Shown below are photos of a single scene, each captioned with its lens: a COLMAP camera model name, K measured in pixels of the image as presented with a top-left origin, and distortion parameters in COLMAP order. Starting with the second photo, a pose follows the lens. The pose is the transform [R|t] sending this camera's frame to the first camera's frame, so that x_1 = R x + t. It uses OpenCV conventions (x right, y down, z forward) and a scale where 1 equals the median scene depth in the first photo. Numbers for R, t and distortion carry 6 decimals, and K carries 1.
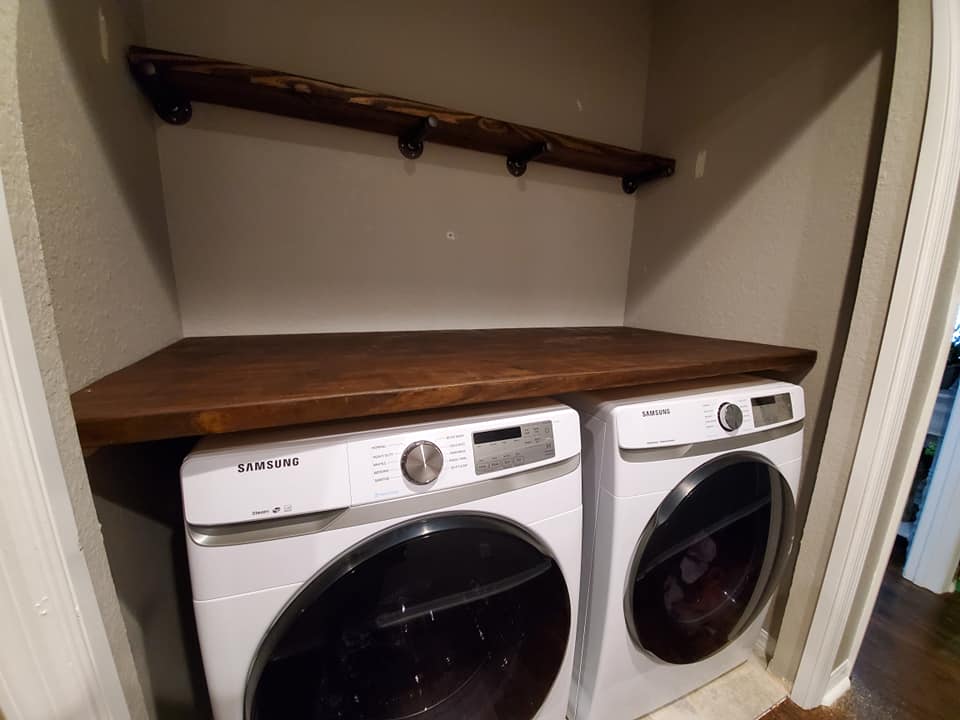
lens RADIAL K [[390.5, 0, 484.3], [0, 390.5, 367.0], [0, 0, 1]] dist [0.001278, 0.000488]
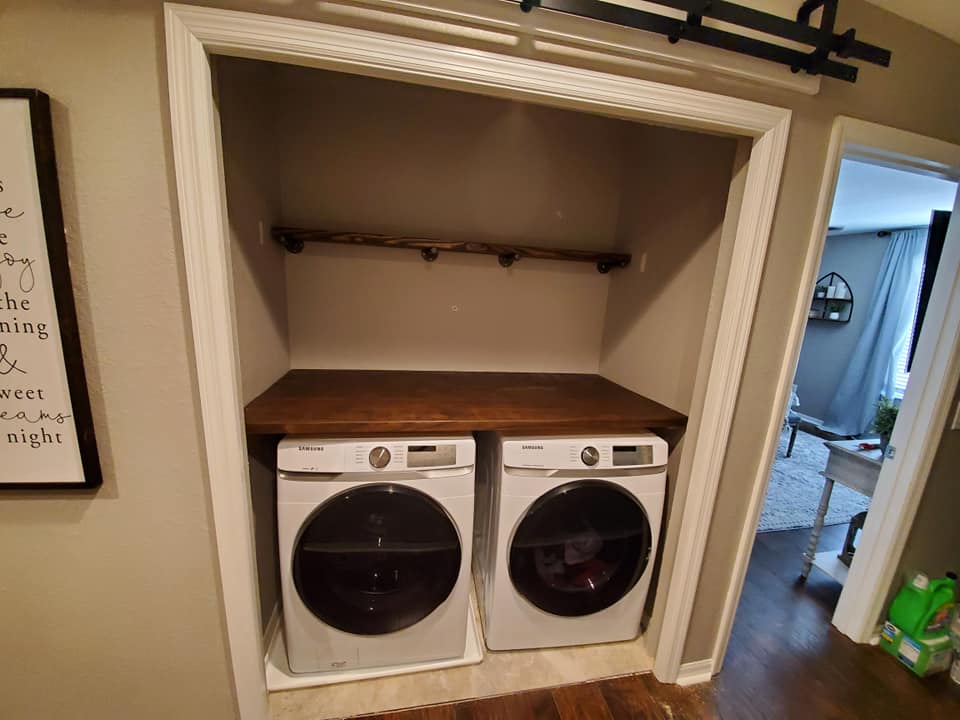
lens RADIAL K [[390.5, 0, 479.1], [0, 390.5, 364.6], [0, 0, 1]] dist [0.001278, 0.000488]
pose [[0.972968, 0.084045, -0.215102, 0.699140], [-0.088298, 0.996042, -0.010223, -0.247901], [0.213392, 0.028940, 0.976538, -0.847402]]
